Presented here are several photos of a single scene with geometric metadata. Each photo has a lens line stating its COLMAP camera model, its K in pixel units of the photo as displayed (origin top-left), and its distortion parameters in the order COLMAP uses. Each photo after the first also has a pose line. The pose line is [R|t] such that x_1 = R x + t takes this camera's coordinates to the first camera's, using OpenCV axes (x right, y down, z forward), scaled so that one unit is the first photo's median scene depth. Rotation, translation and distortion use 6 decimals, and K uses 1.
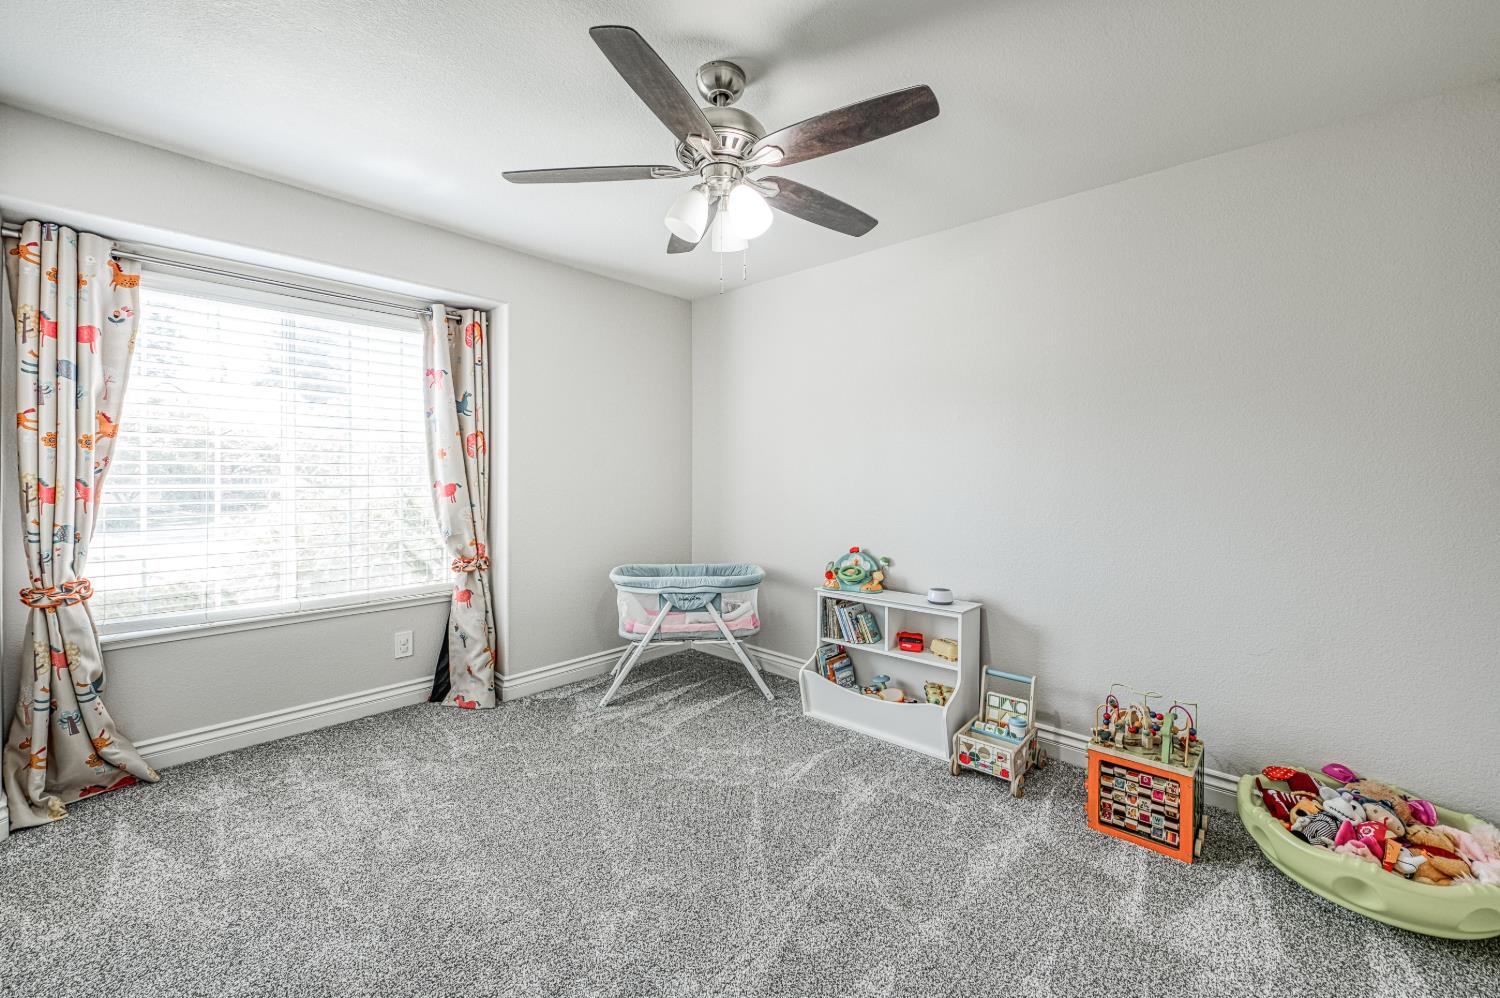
lens RADIAL K [[634.8, 0, 753.8], [0, 634.8, 473.5], [0, 0, 1]] dist [-0.000326, -0.000130]
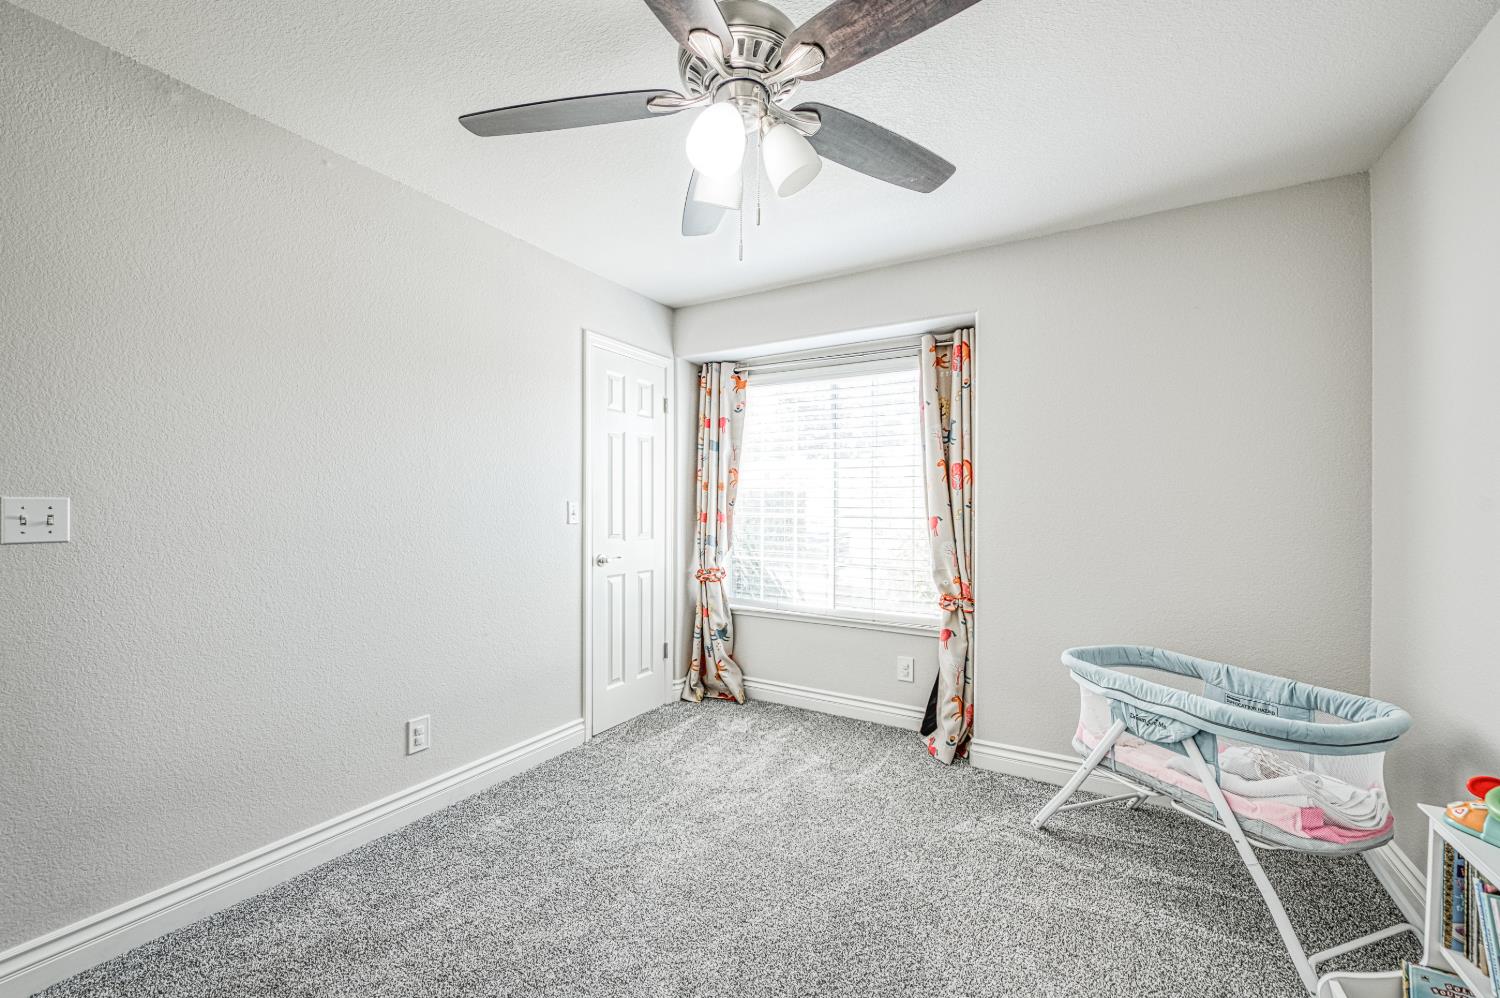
lens RADIAL K [[608.9, 0, 693.6], [0, 608.9, 501.4], [0, 0, 1]] dist [0.001567, 0.000072]
pose [[0.150728, -0.006869, -0.988551, 0.485077], [-0.002750, 0.999969, -0.007368, 0.001290], [0.988571, 0.003829, 0.150704, 0.620068]]
